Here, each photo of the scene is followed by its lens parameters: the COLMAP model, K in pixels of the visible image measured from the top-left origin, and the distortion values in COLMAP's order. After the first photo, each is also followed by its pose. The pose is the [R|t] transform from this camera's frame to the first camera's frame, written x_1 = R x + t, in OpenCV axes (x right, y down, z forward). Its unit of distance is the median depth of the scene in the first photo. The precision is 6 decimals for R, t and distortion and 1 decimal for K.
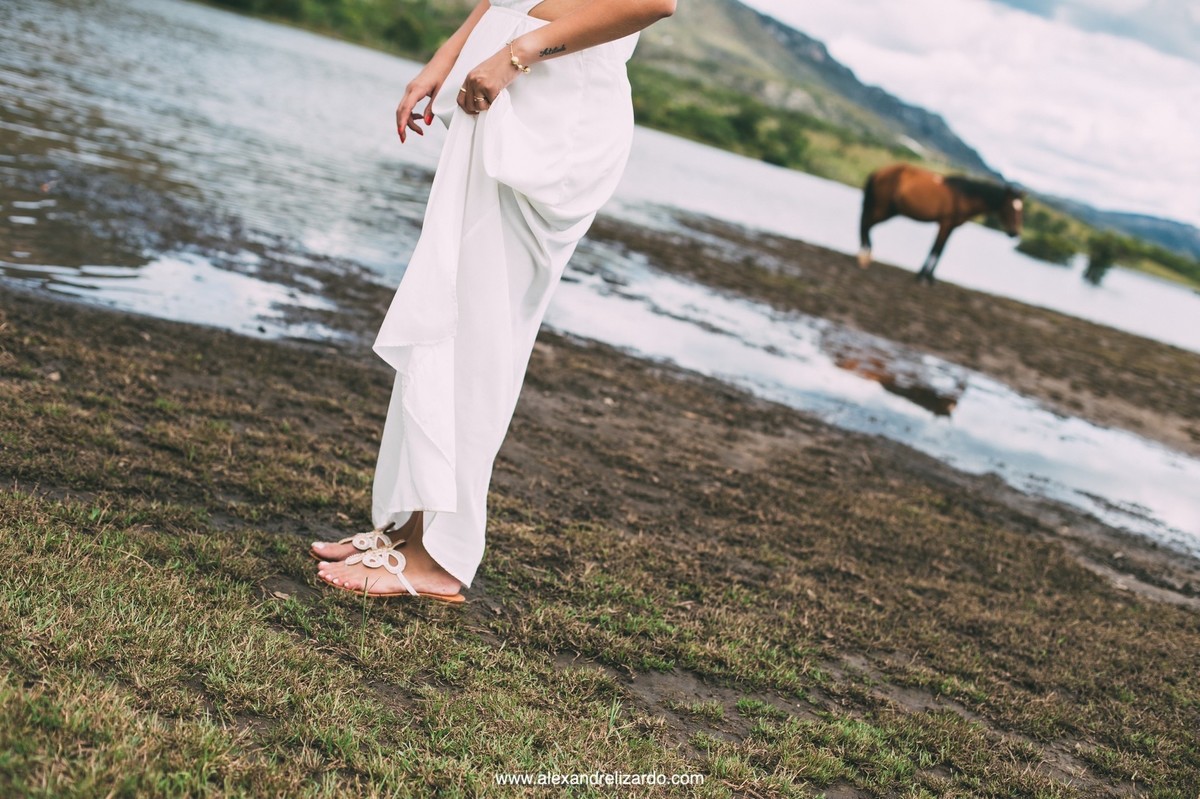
lens RADIAL K [[1732.6, 0, 600.0], [0, 1732.6, 399.5], [0, 0, 1]] dist [-0.139204, 0.128698]
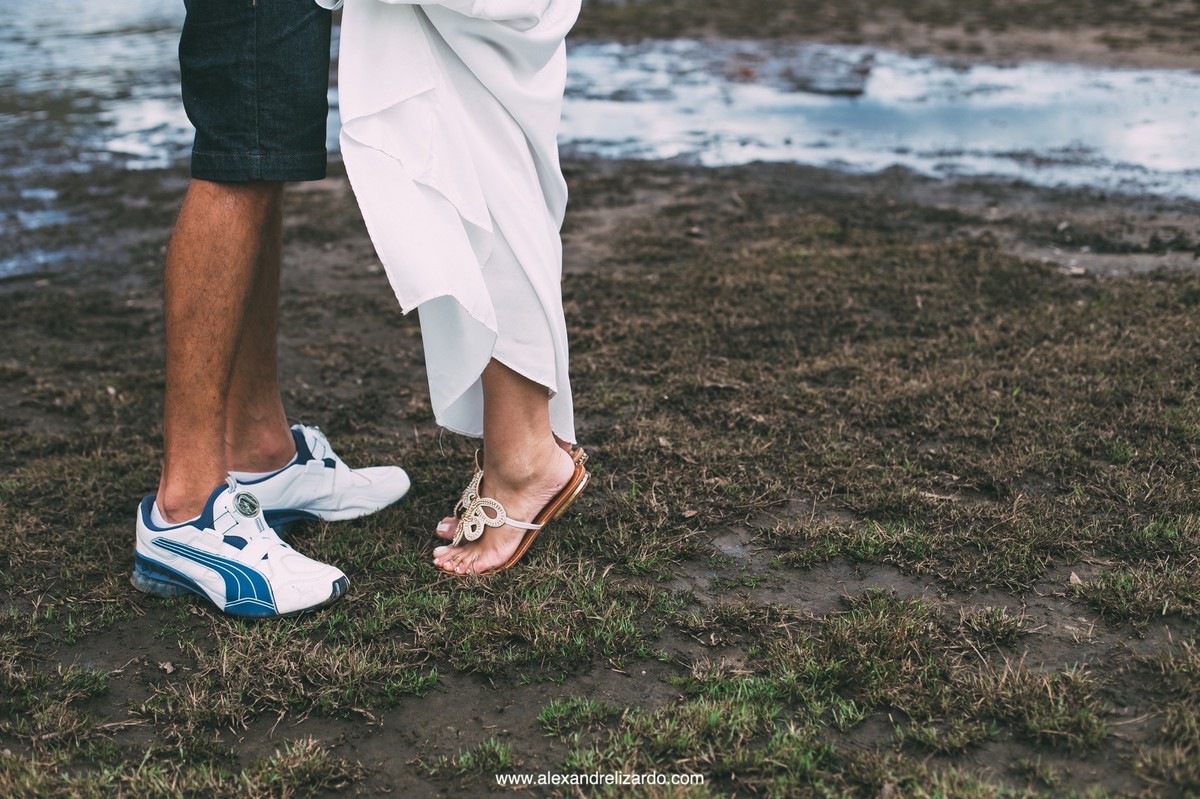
lens RADIAL K [[1732.6, 0, 600.0], [0, 1732.6, 399.5], [0, 0, 1]] dist [-0.139204, 0.128698]
pose [[0.953722, -0.300690, 0.000268, 0.079800], [0.297876, 0.944918, 0.135645, -0.008410], [-0.041041, -0.129288, 0.990757, 0.224411]]
